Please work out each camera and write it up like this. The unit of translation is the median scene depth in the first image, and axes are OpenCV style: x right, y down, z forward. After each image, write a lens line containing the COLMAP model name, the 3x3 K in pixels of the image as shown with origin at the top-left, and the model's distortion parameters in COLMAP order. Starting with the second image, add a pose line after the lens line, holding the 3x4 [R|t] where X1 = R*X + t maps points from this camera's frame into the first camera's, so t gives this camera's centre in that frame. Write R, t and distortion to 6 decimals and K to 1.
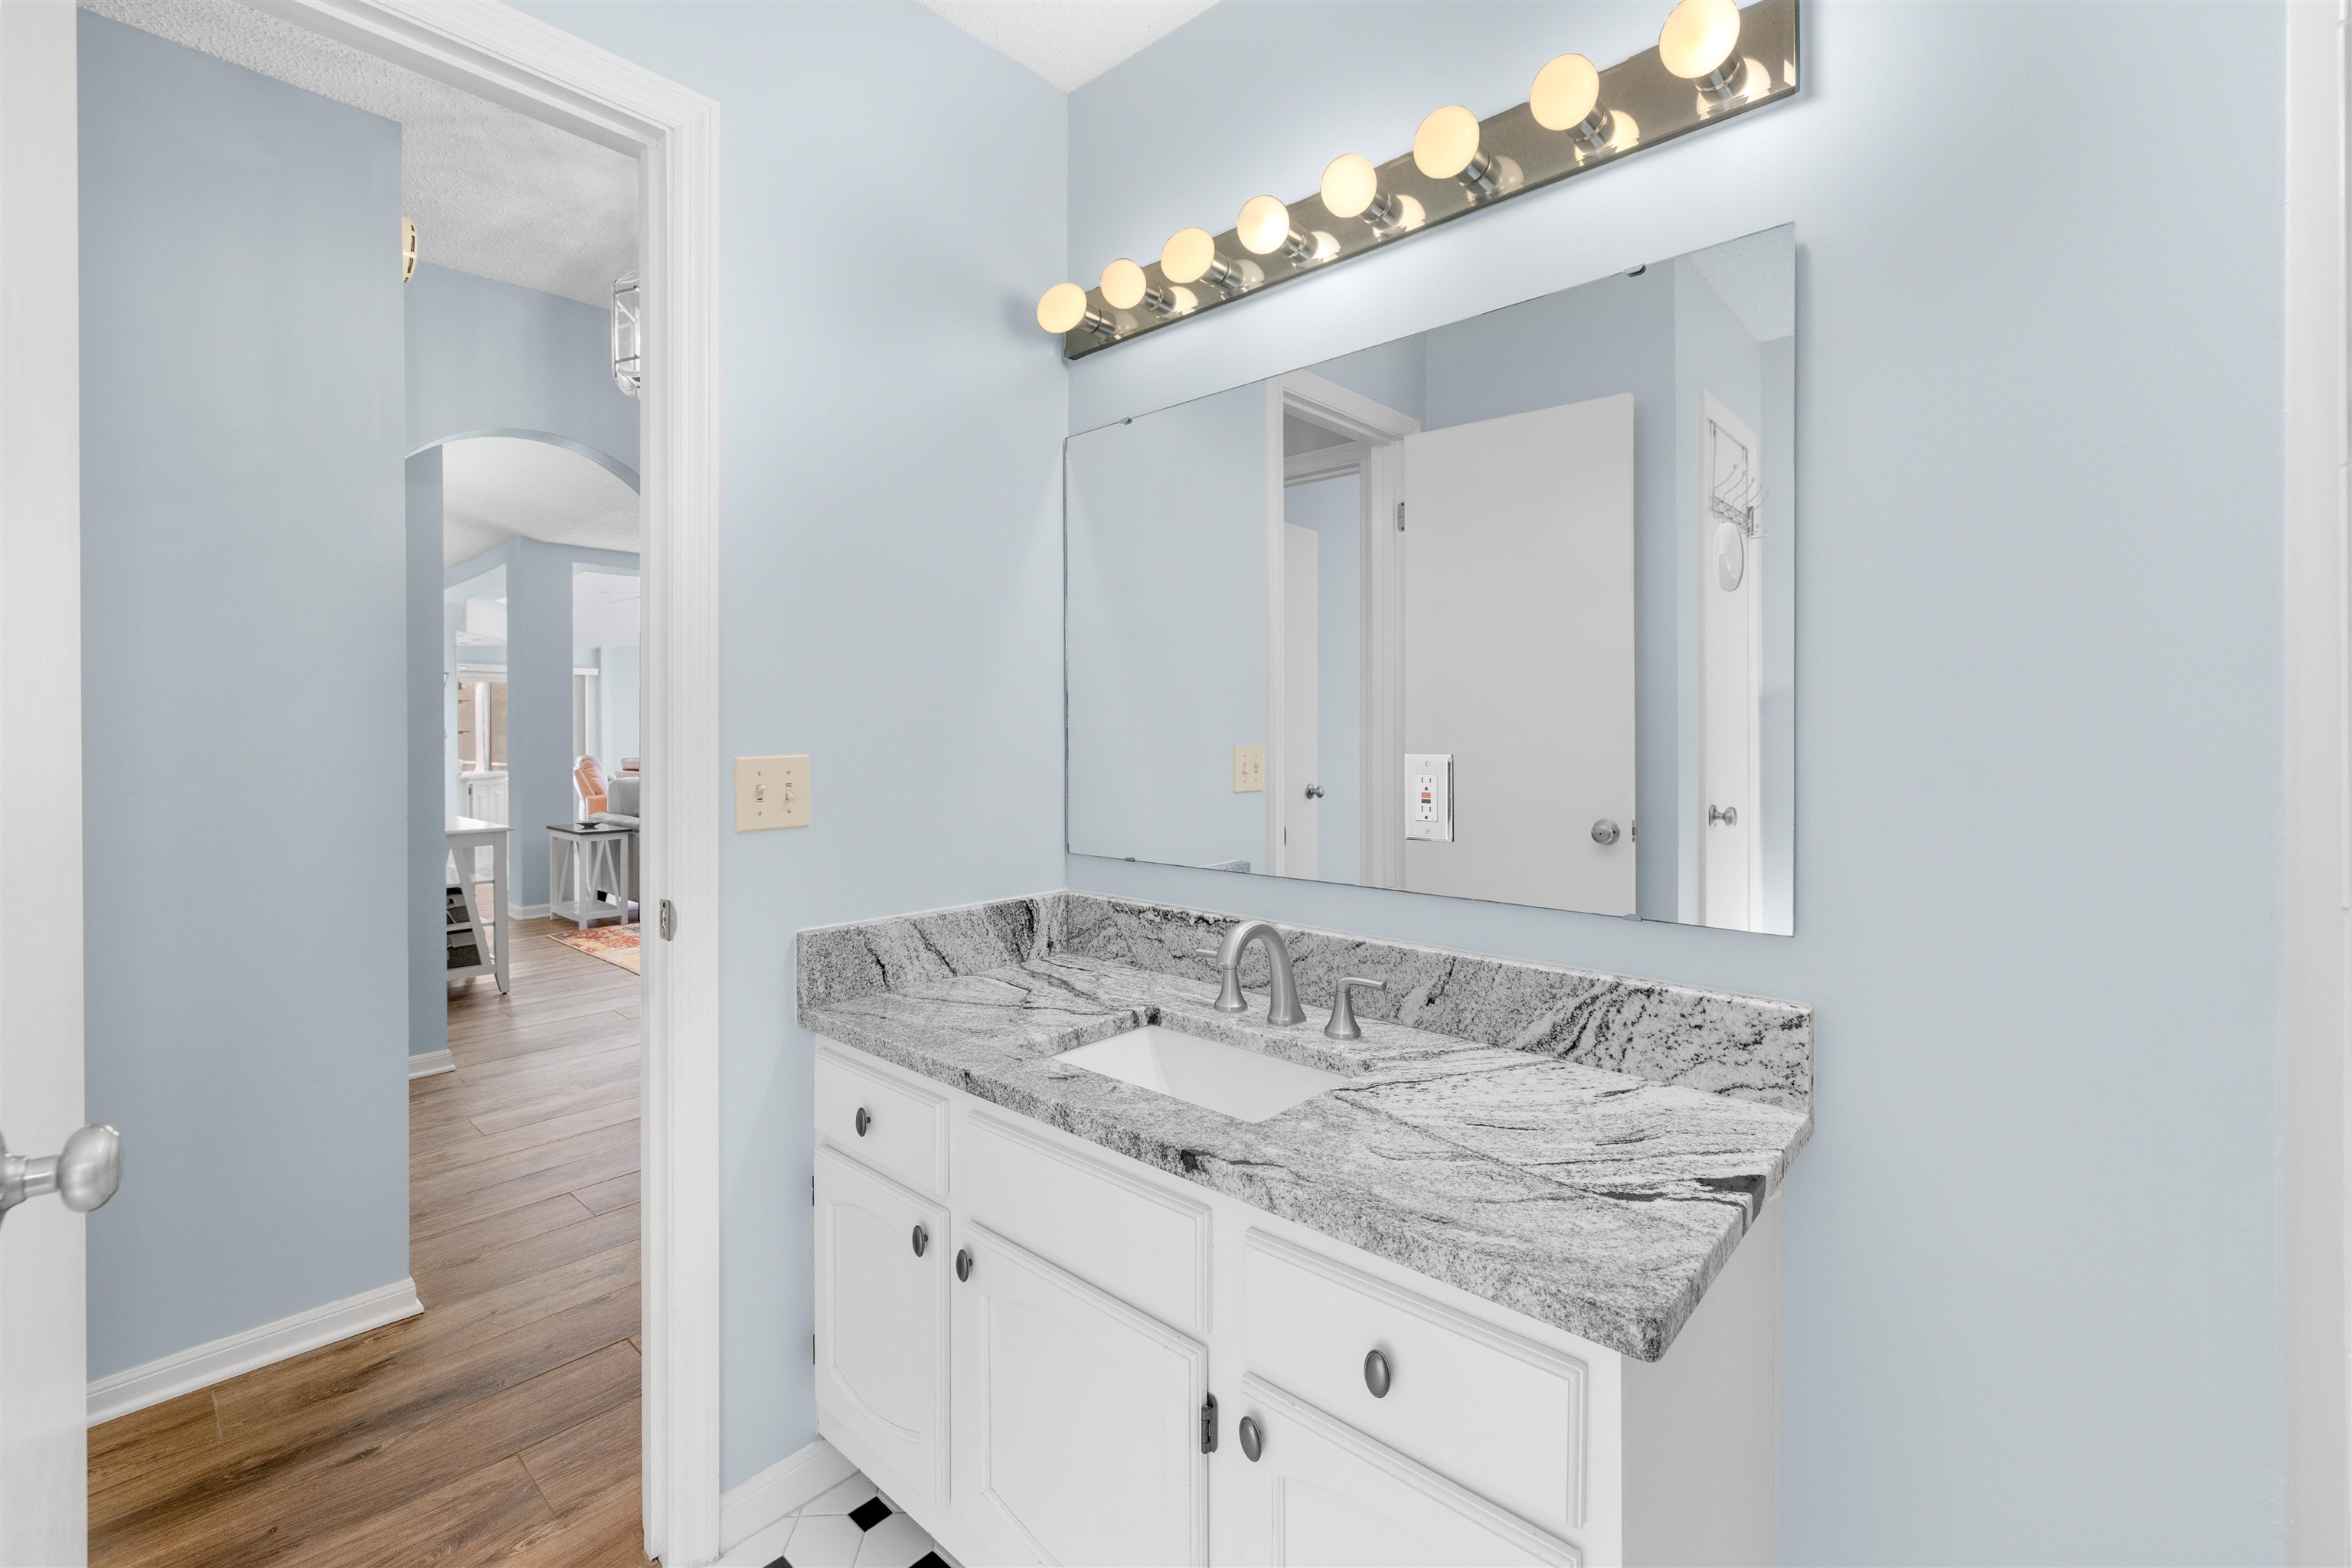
lens RADIAL K [[996.9, 0, 1179.4], [0, 996.9, 771.8], [0, 0, 1]] dist [-0.000195, -0.000280]
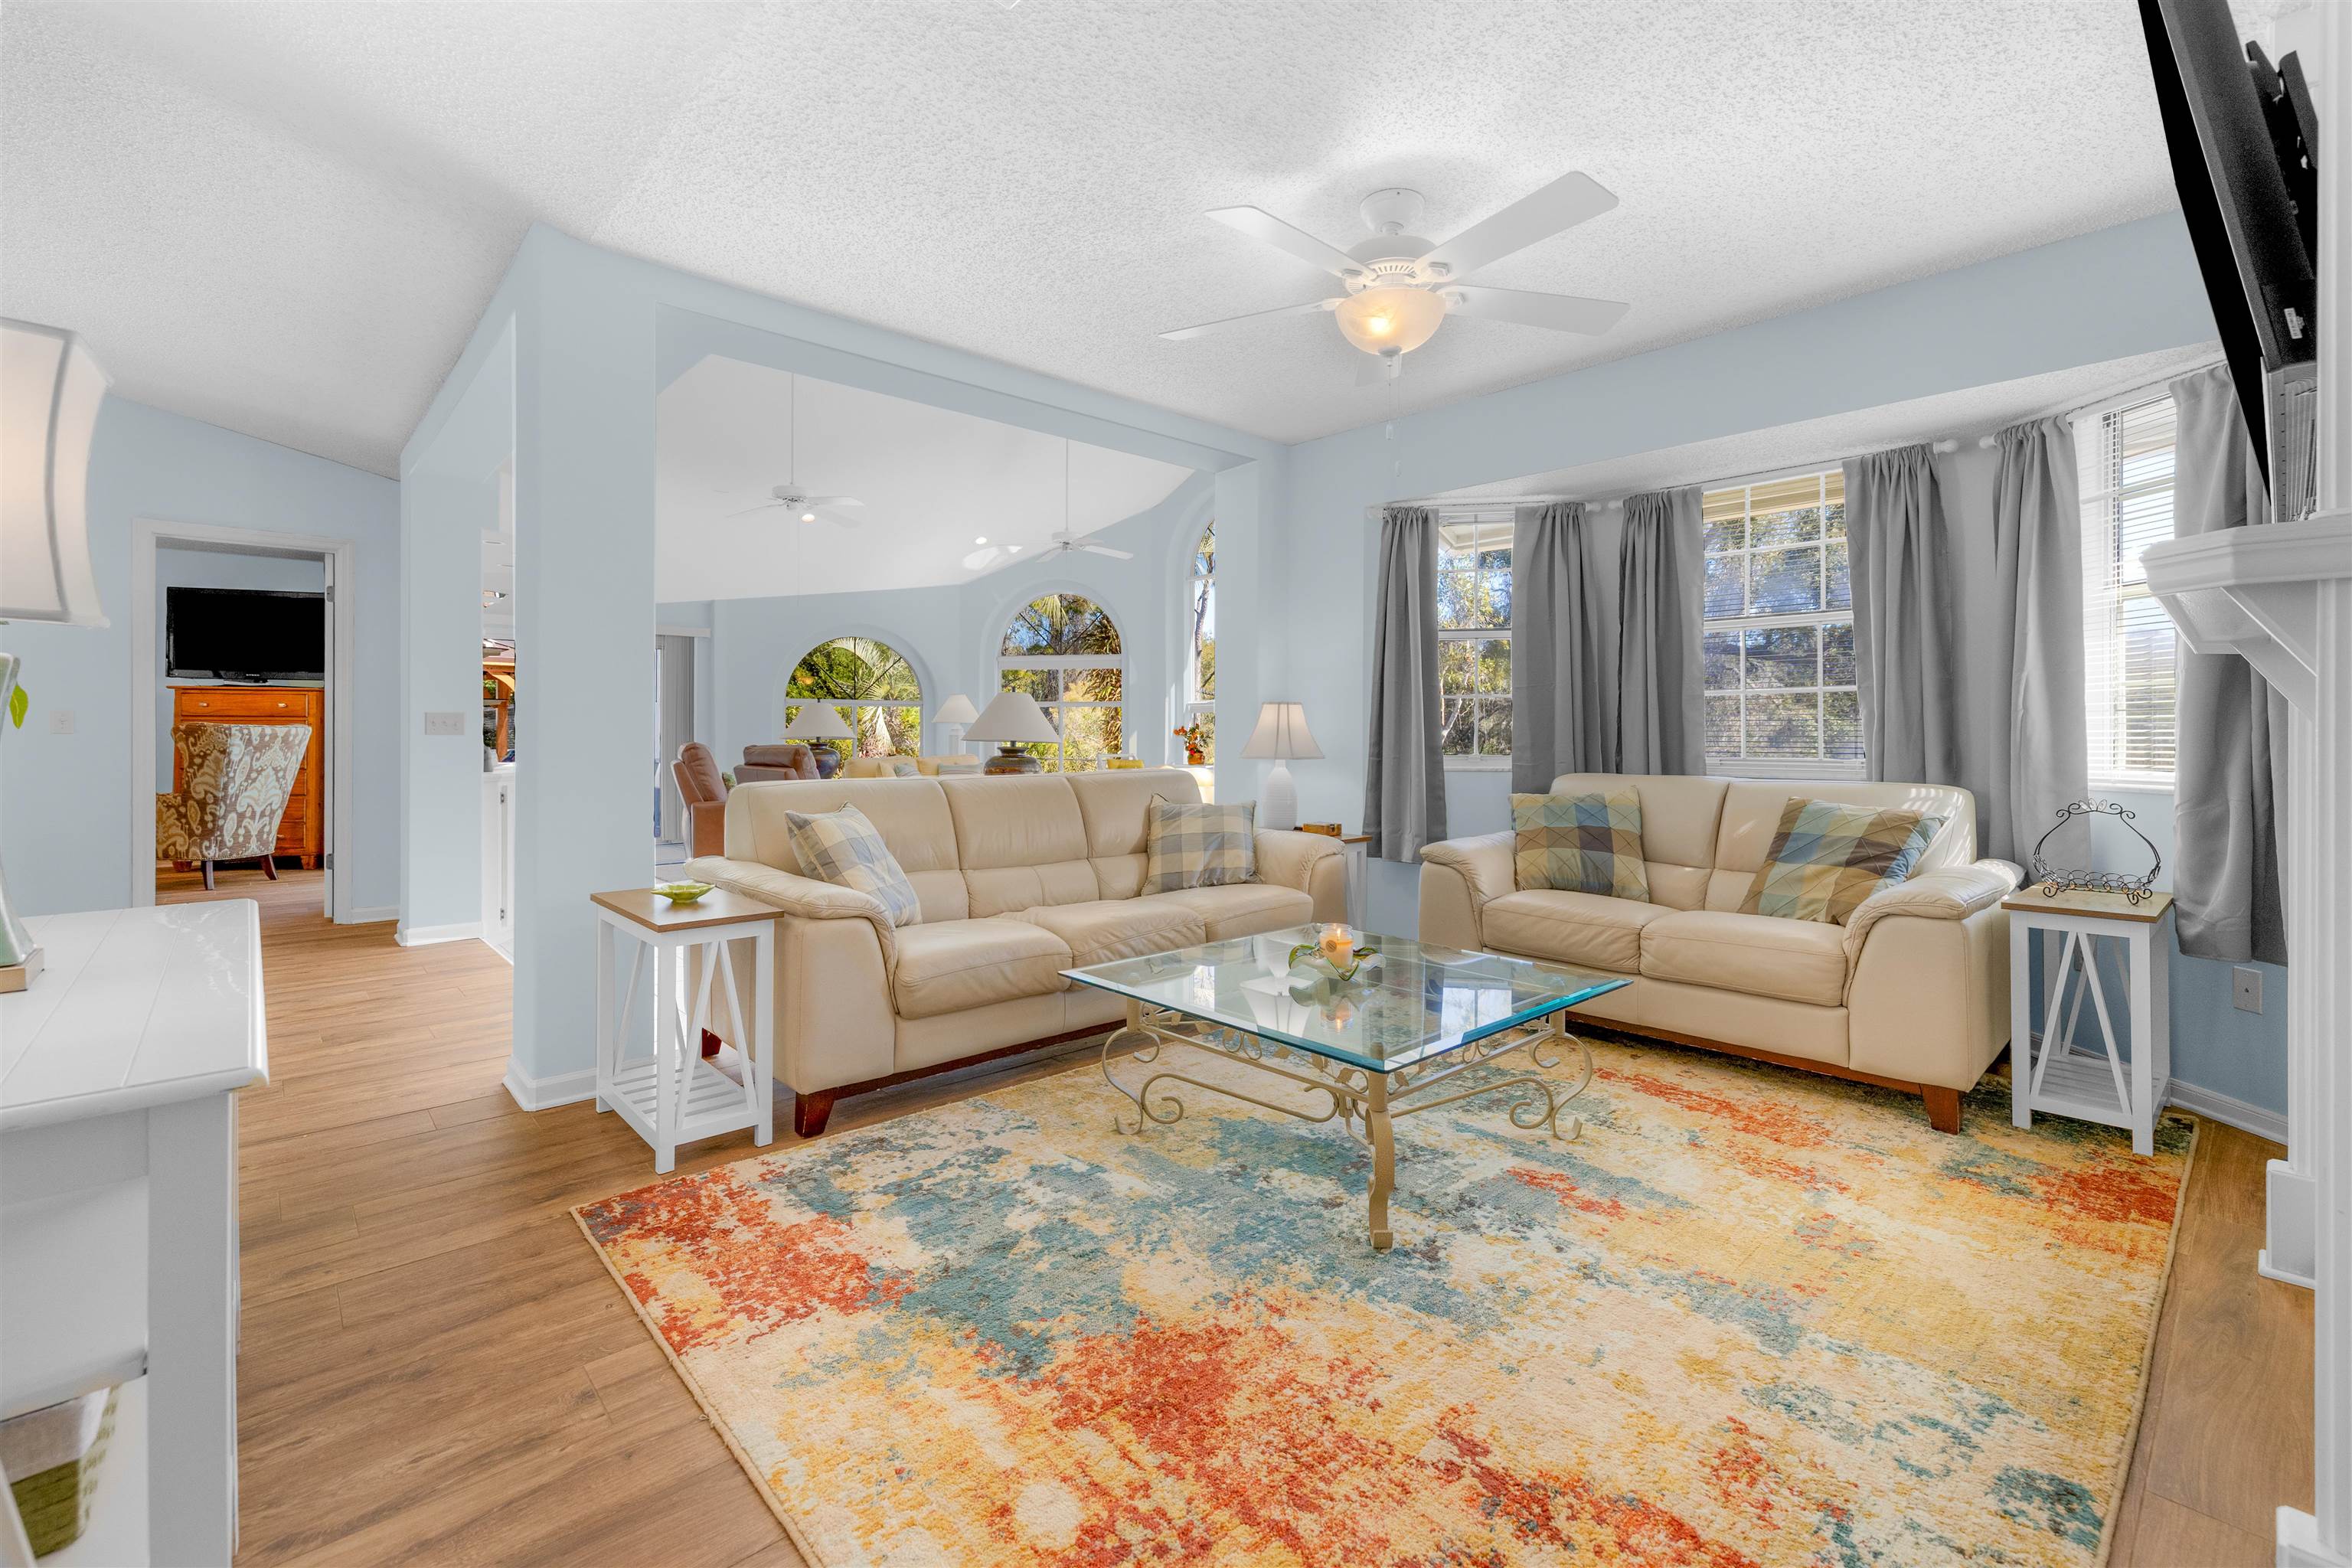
lens RADIAL K [[1009.4, 0, 1167.9], [0, 1009.4, 735.3], [0, 0, 1]] dist [-0.002000, -0.000284]
pose [[0.994829, -0.003278, -0.101514, -0.328112], [0.000259, 0.999558, -0.029739, -0.001695], [0.101567, 0.029559, 0.994389, 0.564824]]
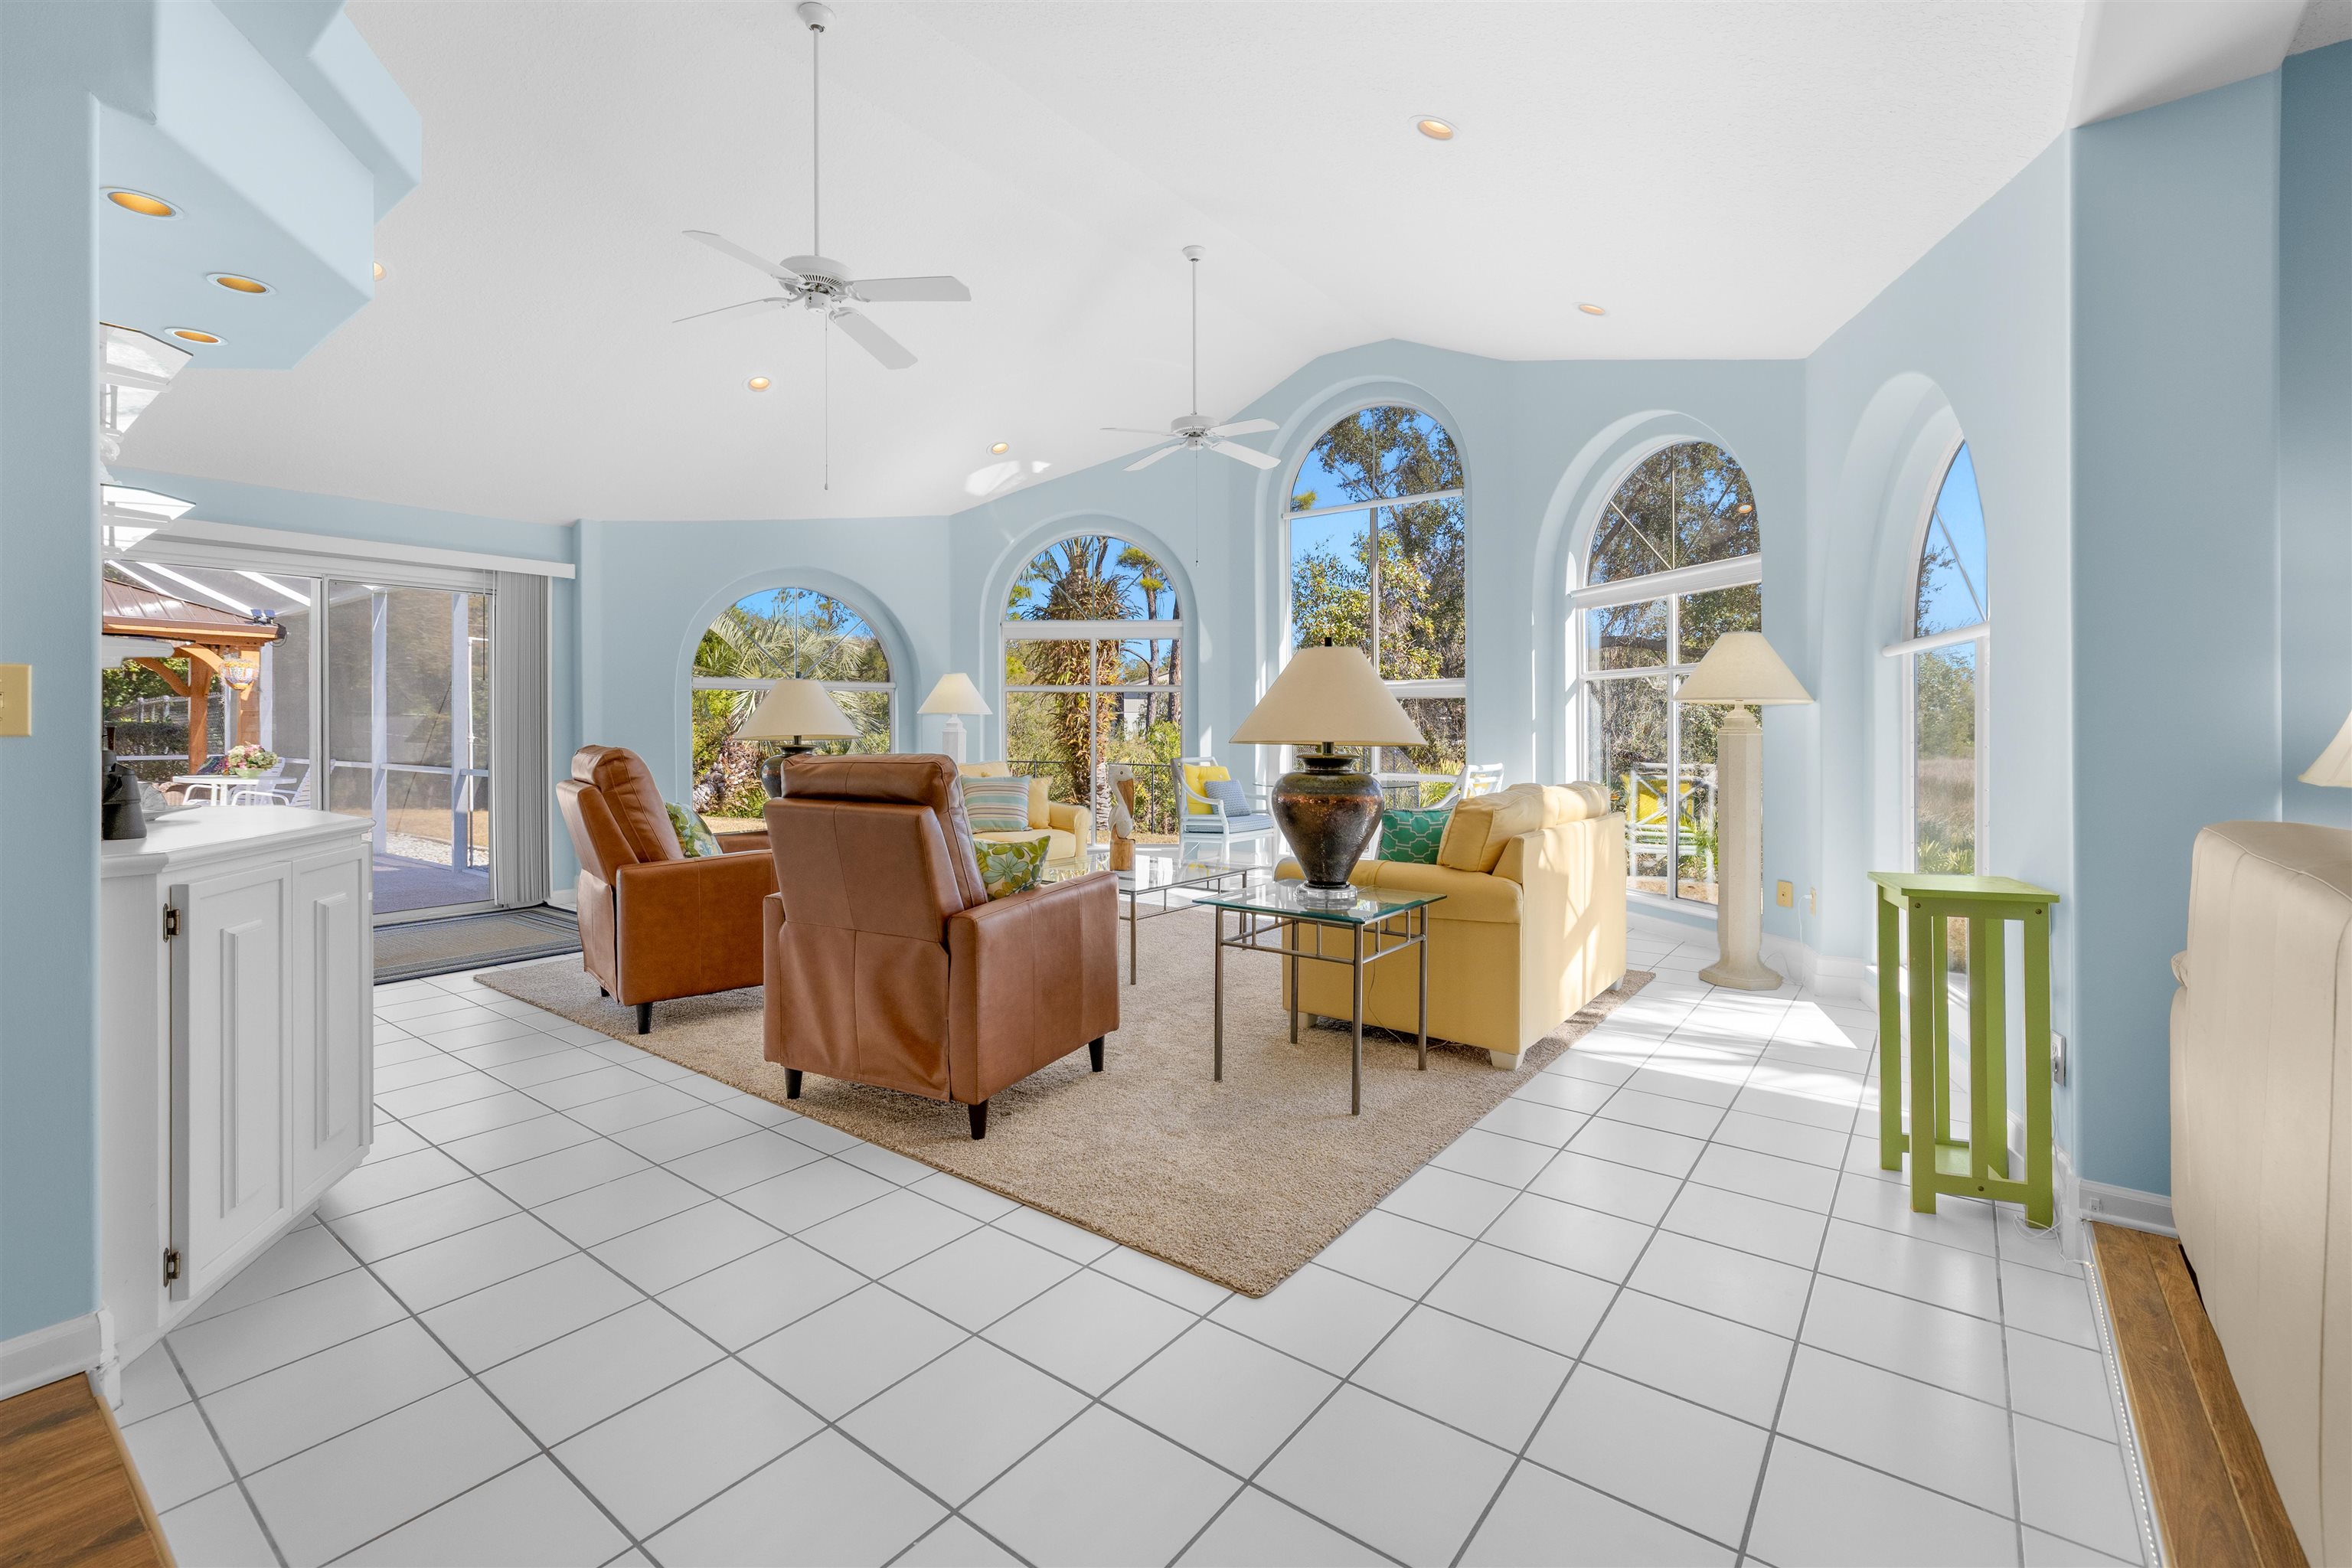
lens RADIAL K [[1017.4, 0, 1164.2], [0, 1017.4, 734.9], [0, 0, 1]] dist [-0.000785, 0.000141]
pose [[0.997437, -0.005716, 0.071323, -0.671484], [0.007772, 0.999561, -0.028584, -0.014527], [-0.071128, 0.029065, 0.997044, 0.995201]]
